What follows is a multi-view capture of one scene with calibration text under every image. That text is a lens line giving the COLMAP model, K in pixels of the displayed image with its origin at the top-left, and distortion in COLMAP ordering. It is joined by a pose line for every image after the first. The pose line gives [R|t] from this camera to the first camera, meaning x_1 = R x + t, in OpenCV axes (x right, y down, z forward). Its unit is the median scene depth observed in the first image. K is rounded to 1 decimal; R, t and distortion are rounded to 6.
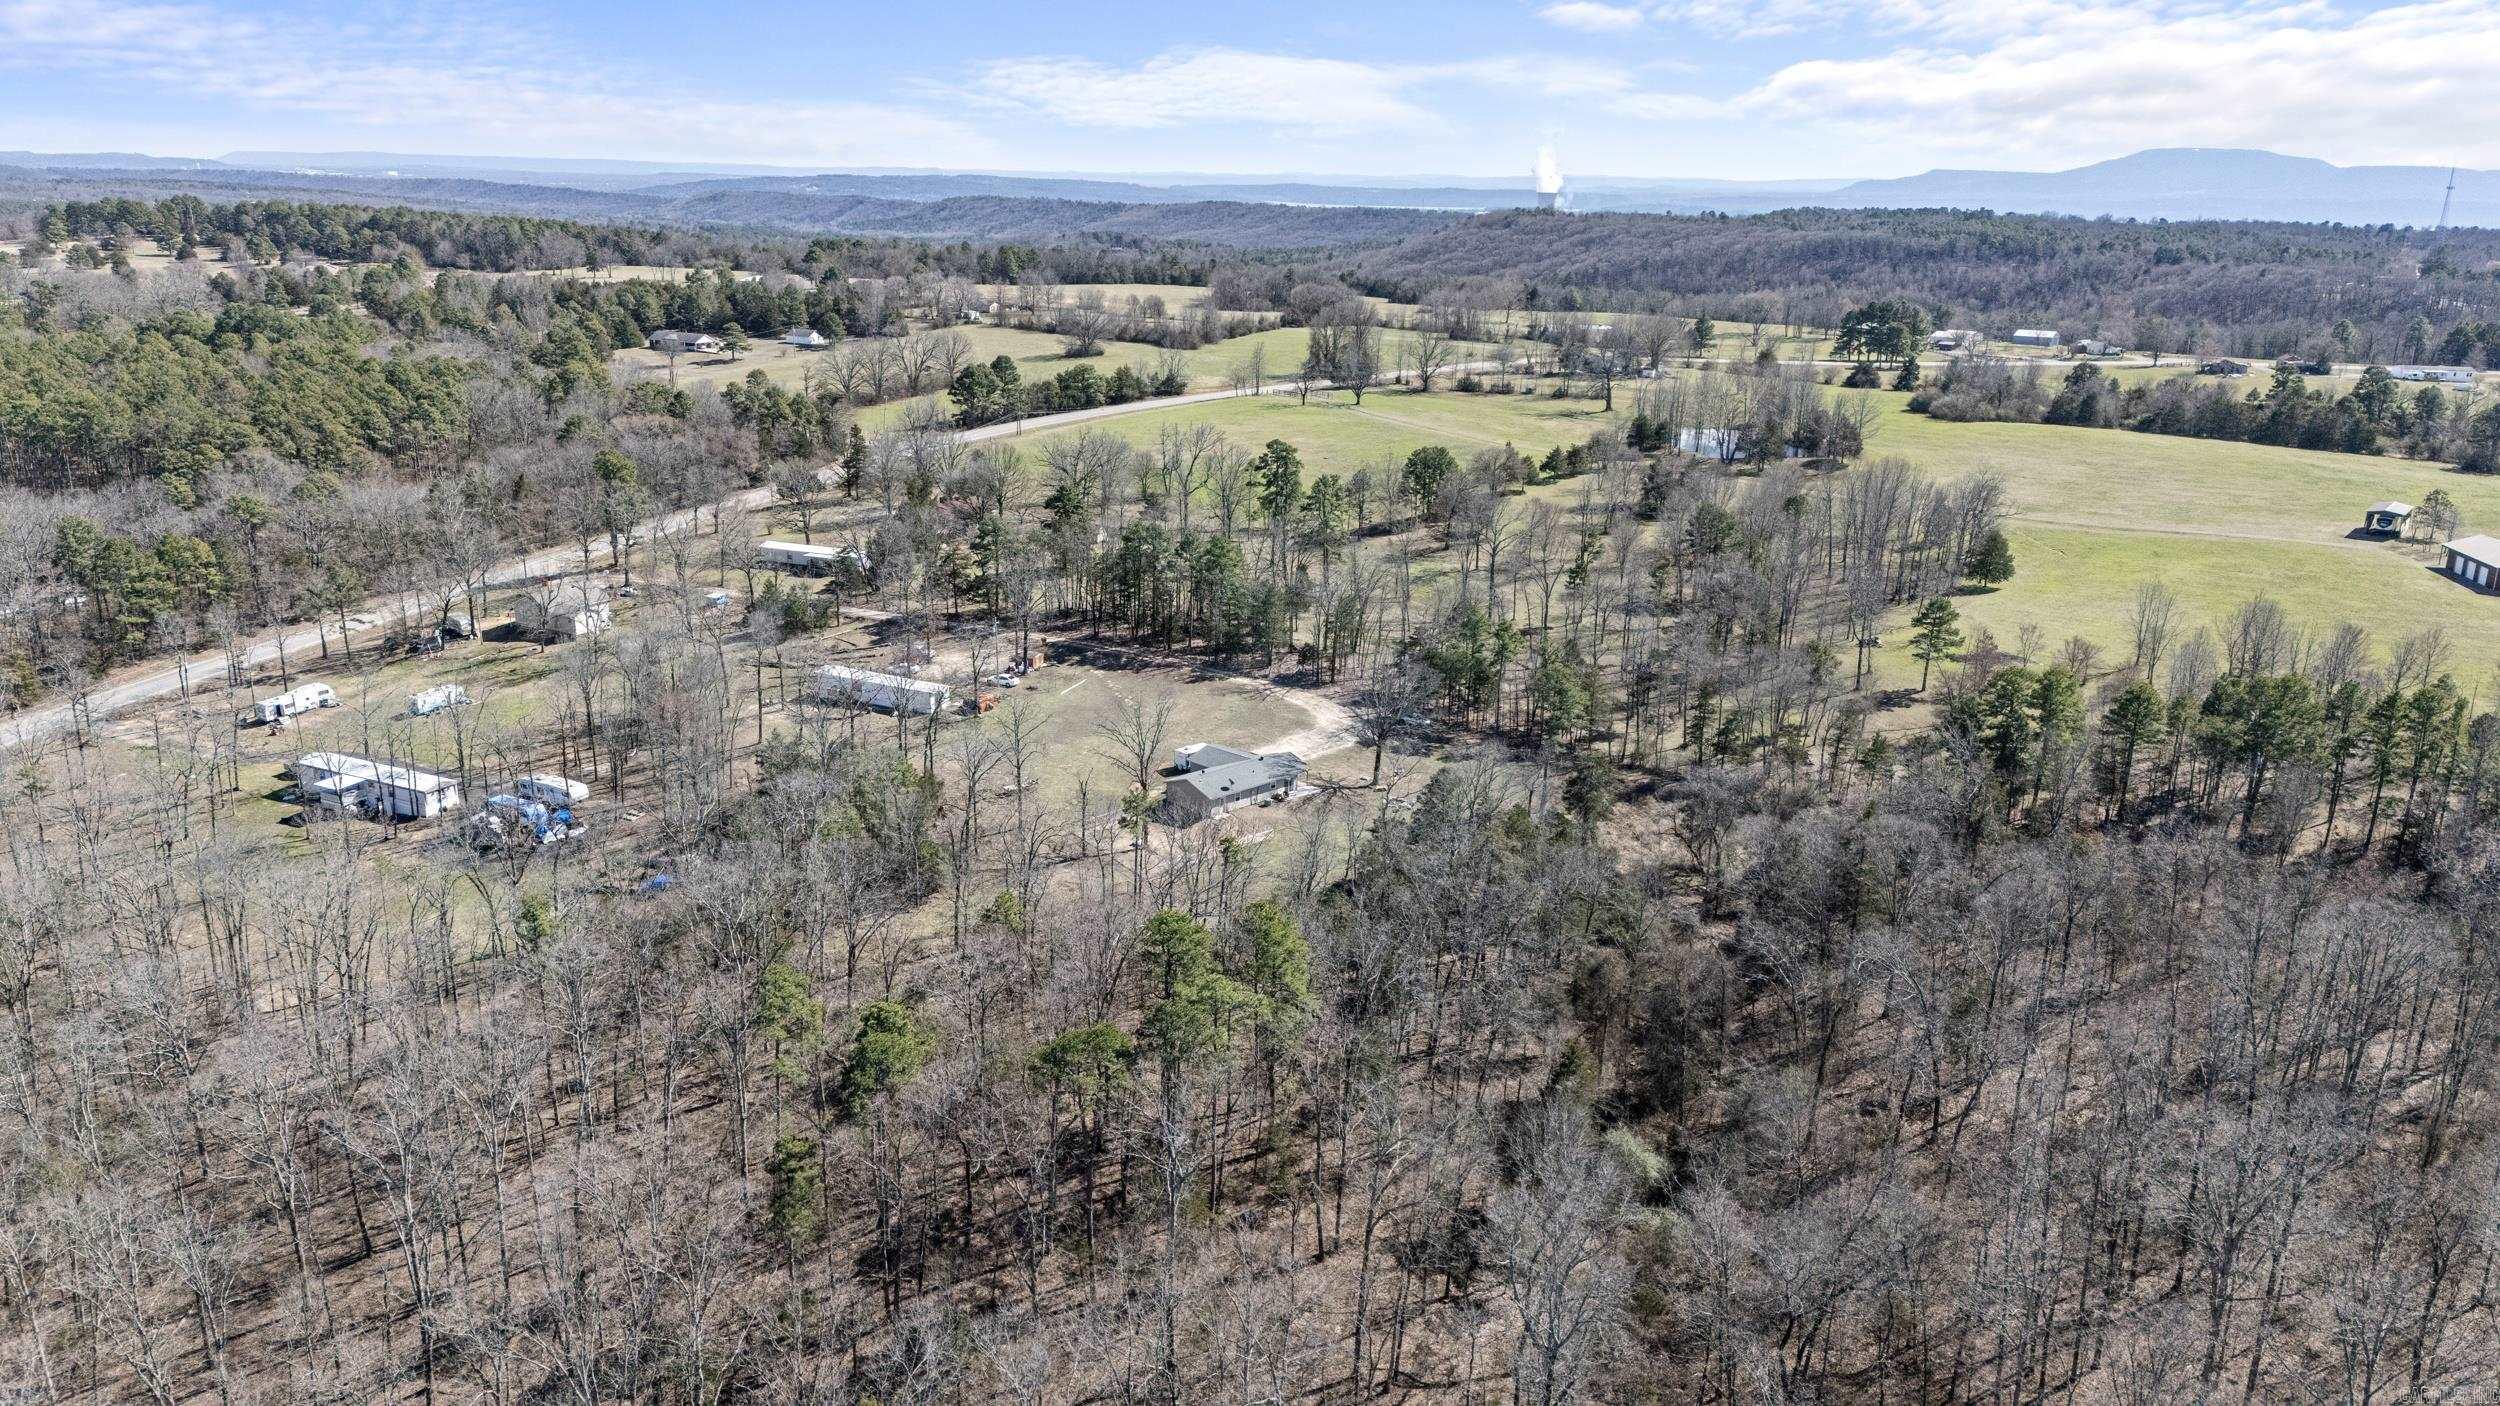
lens RADIAL K [[1823.6, 0, 1250.0], [0, 1823.6, 703.0], [0, 0, 1]] dist [0.070748, -0.070792]
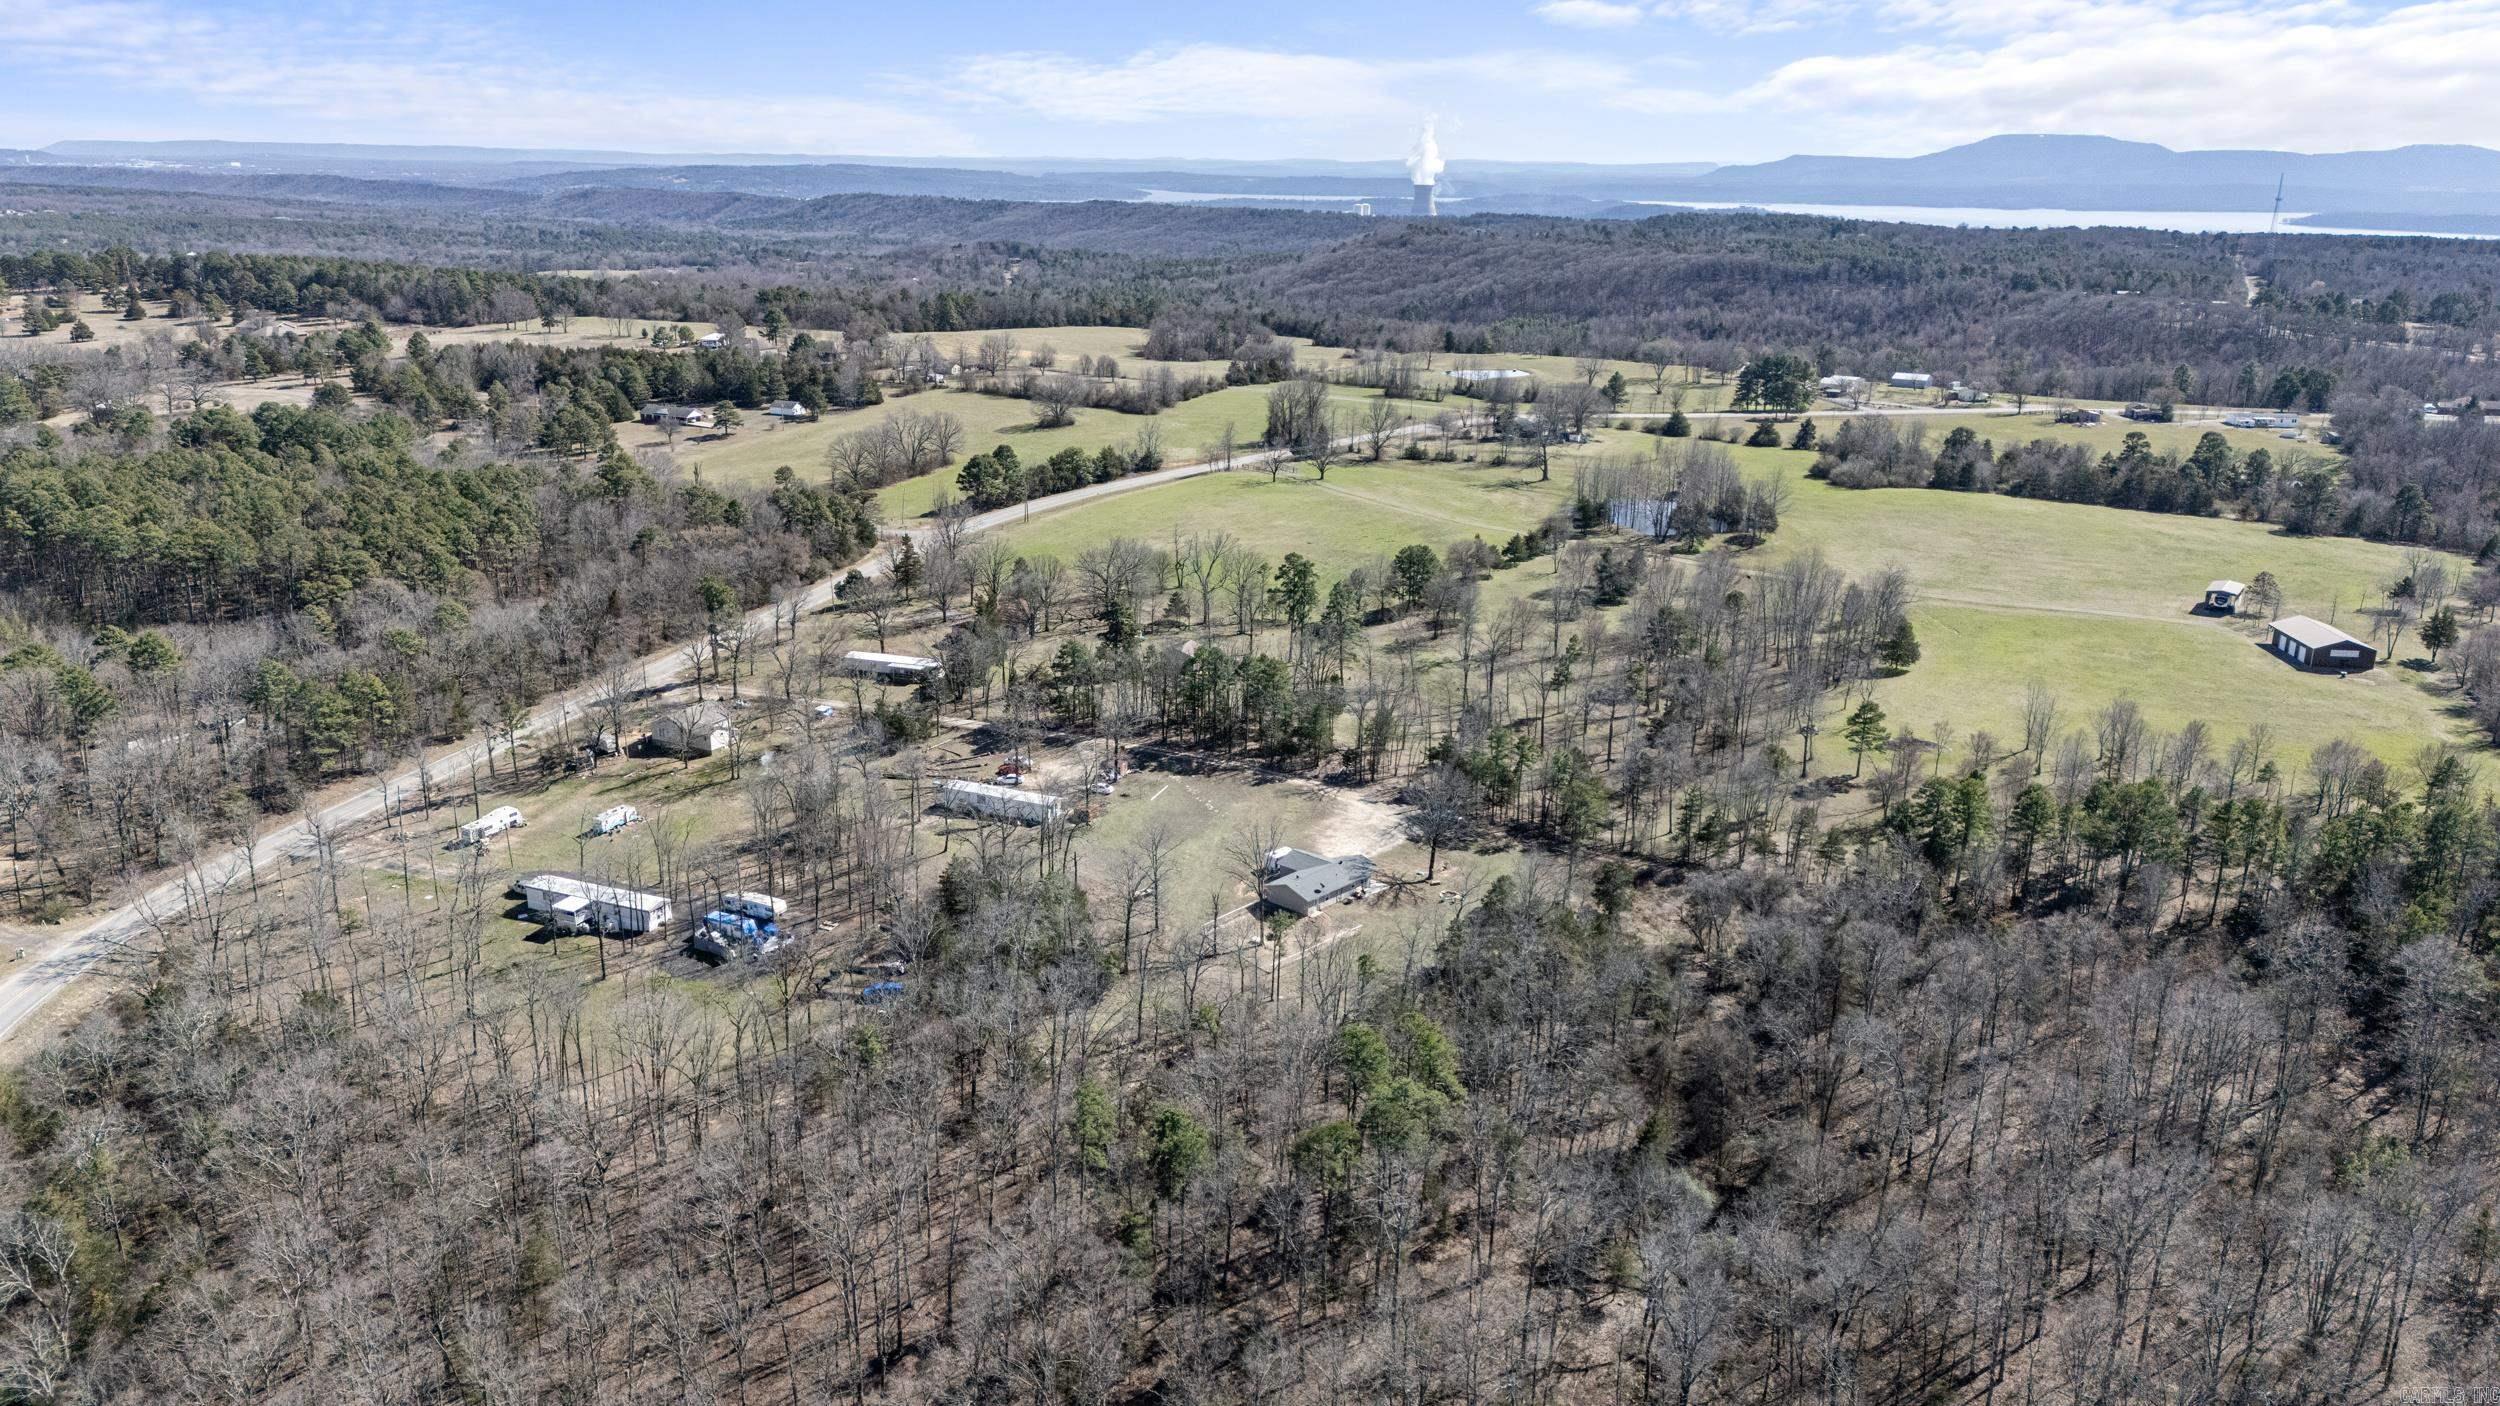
lens RADIAL K [[1822.2, 0, 1245.4], [0, 1822.2, 684.3], [0, 0, 1]] dist [0.078193, -0.086597]
pose [[0.997931, -0.024024, 0.059635, -0.088932], [0.024152, 0.999707, -0.001420, -0.061905], [-0.059583, 0.002857, 0.998219, -0.153991]]
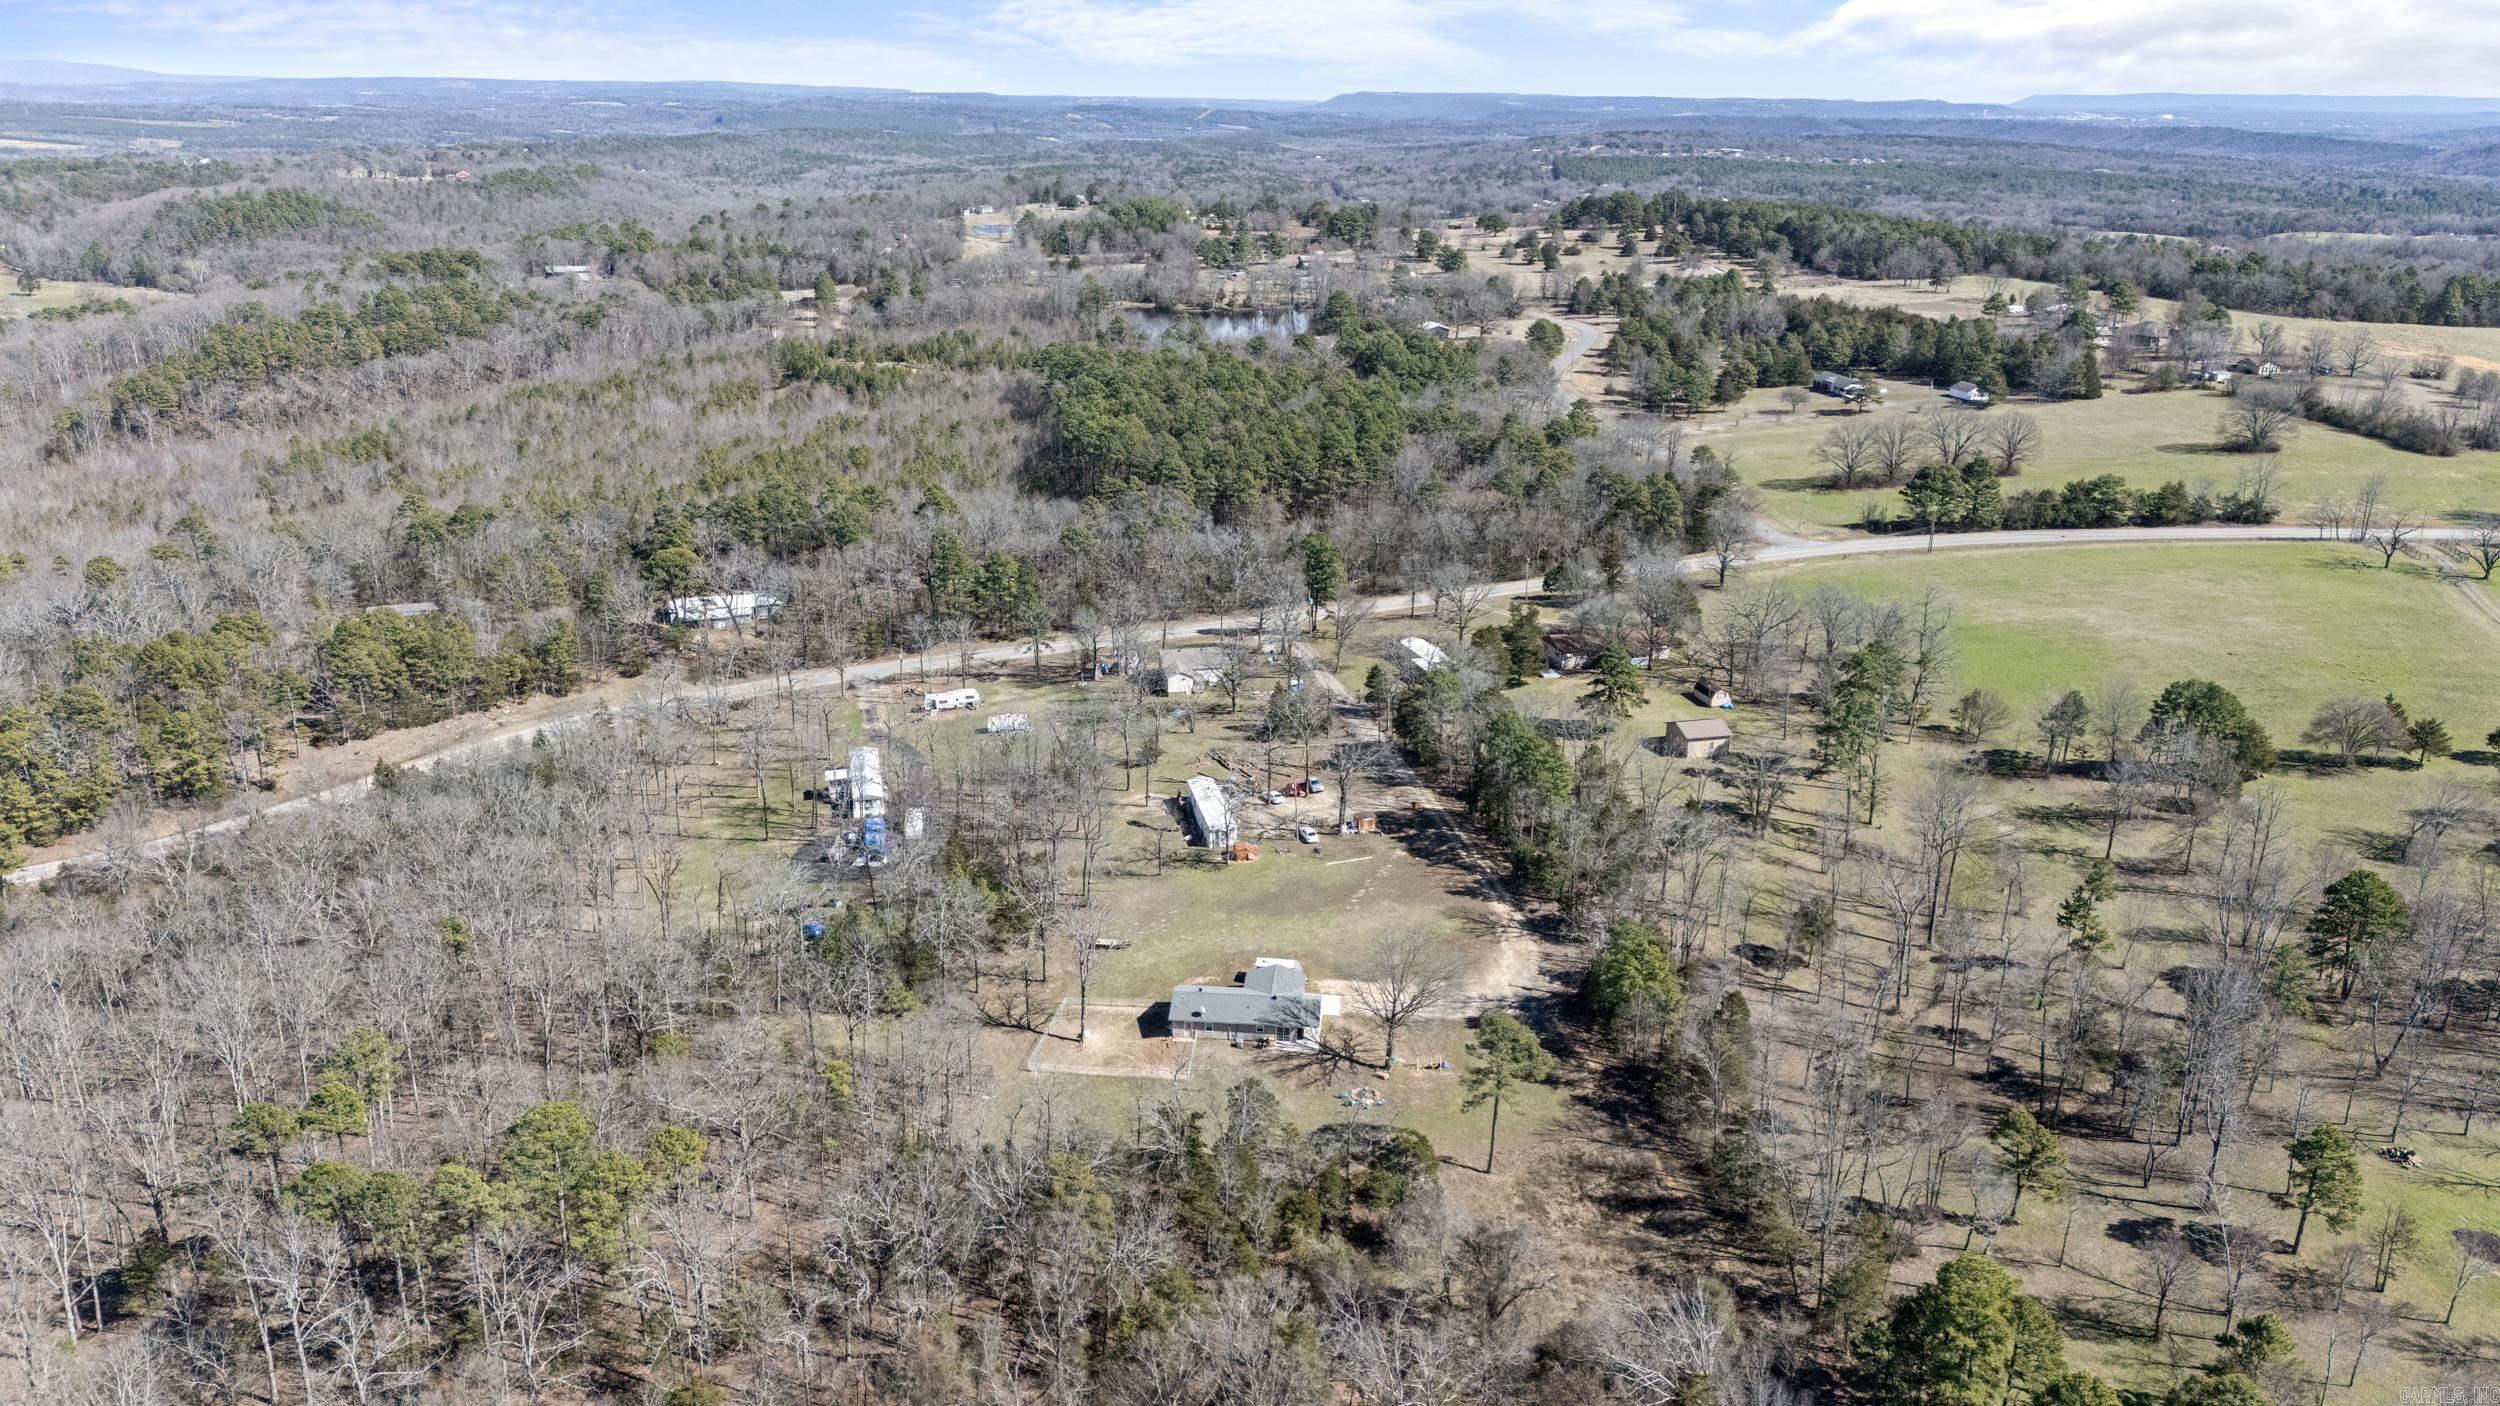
lens RADIAL K [[1823.6, 0, 1250.0], [0, 1823.6, 703.0], [0, 0, 1]] dist [0.070748, -0.070792]
pose [[0.650499, 0.225644, -0.725215, 0.458112], [-0.205648, 0.971508, 0.117815, -0.160577], [0.731136, 0.072501, 0.678368, 0.225357]]
